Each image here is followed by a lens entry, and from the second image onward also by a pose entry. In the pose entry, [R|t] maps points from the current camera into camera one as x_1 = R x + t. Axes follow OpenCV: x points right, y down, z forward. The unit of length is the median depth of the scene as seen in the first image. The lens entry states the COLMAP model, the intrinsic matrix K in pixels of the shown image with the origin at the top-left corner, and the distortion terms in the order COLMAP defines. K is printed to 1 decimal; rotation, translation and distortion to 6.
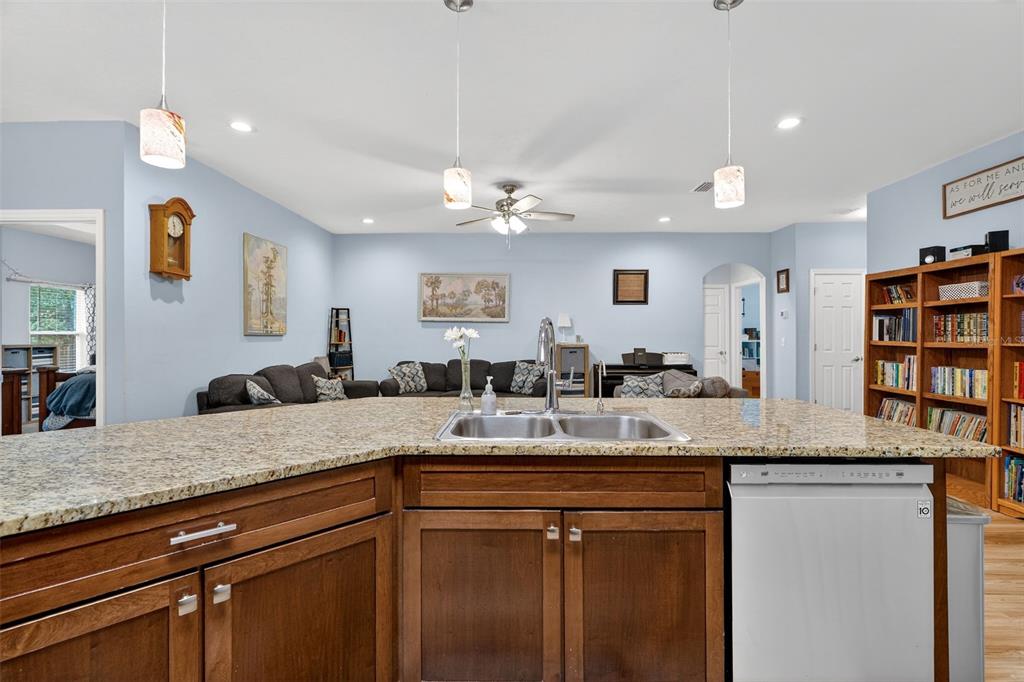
lens RADIAL K [[455.8, 0, 510.9], [0, 455.8, 334.4], [0, 0, 1]] dist [-0.007623, 0.002172]
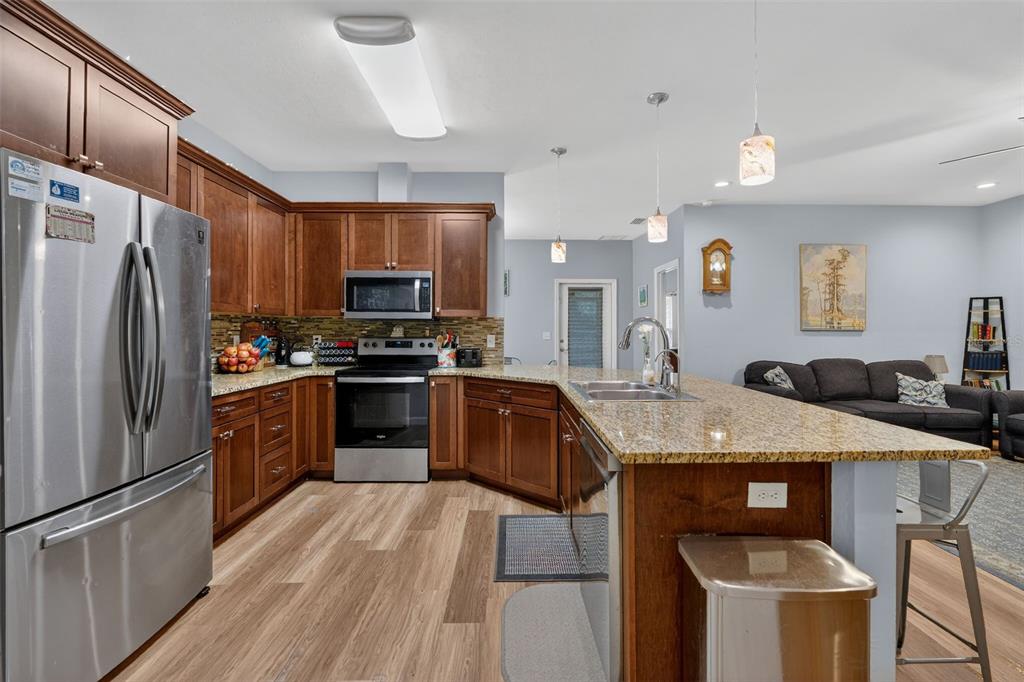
lens RADIAL K [[455.8, 0, 518.8], [0, 455.8, 327.6], [0, 0, 1]] dist [-0.007623, 0.002172]
pose [[0.031432, -0.003188, -0.999501, 0.527556], [-0.000554, 0.999995, -0.003207, -0.001374], [0.999506, 0.000654, 0.031430, 0.204601]]
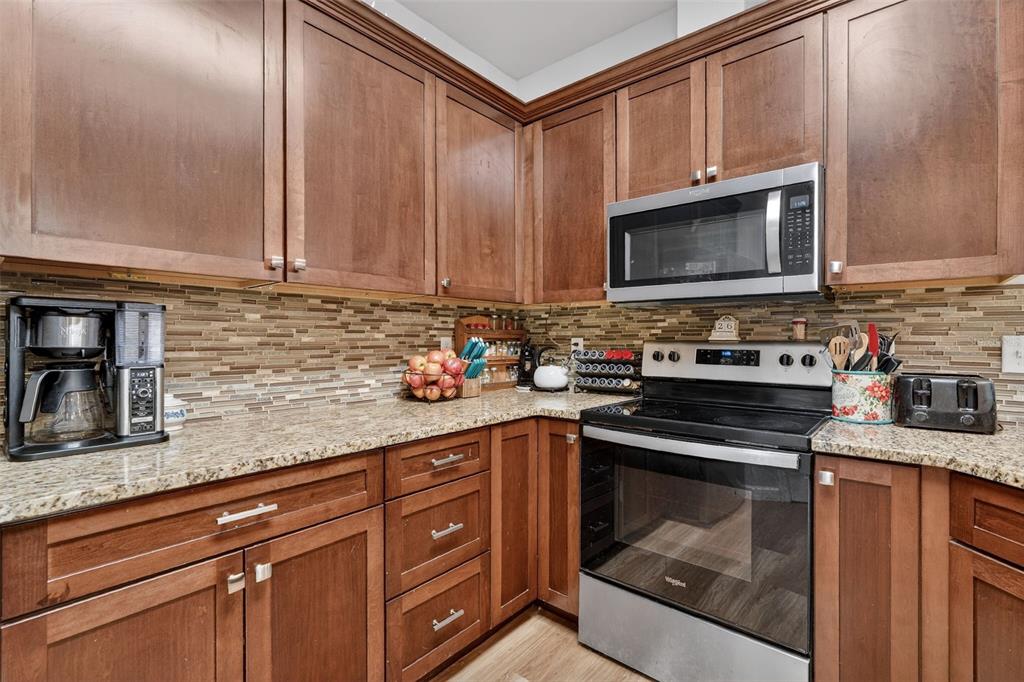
lens RADIAL K [[455.8, 0, 514.1], [0, 455.8, 342.0], [0, 0, 1]] dist [-0.007623, 0.002172]
pose [[-0.638486, 0.009187, -0.769578, -2.033122], [0.003421, 0.999953, 0.009099, 0.065680], [0.769626, 0.003177, -0.638488, -0.311999]]
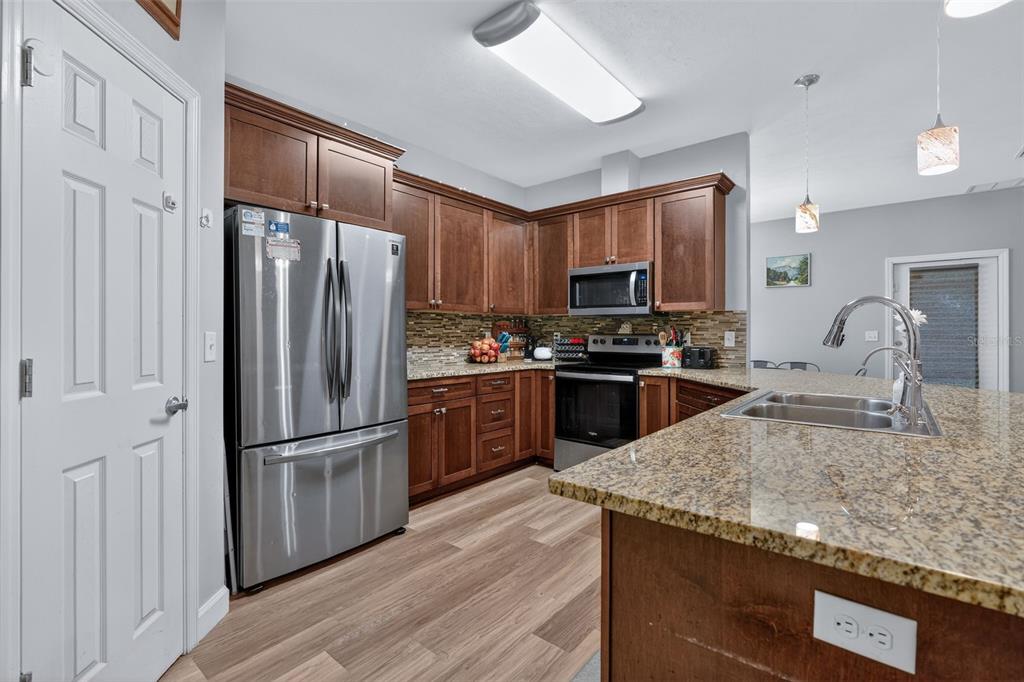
lens RADIAL K [[455.8, 0, 524.6], [0, 455.8, 334.6], [0, 0, 1]] dist [-0.007623, 0.002172]
pose [[-0.618664, 0.005270, -0.785638, -0.073199], [0.002431, 0.999986, 0.004794, 0.066715], [0.785652, 0.001056, -0.618668, 1.160962]]
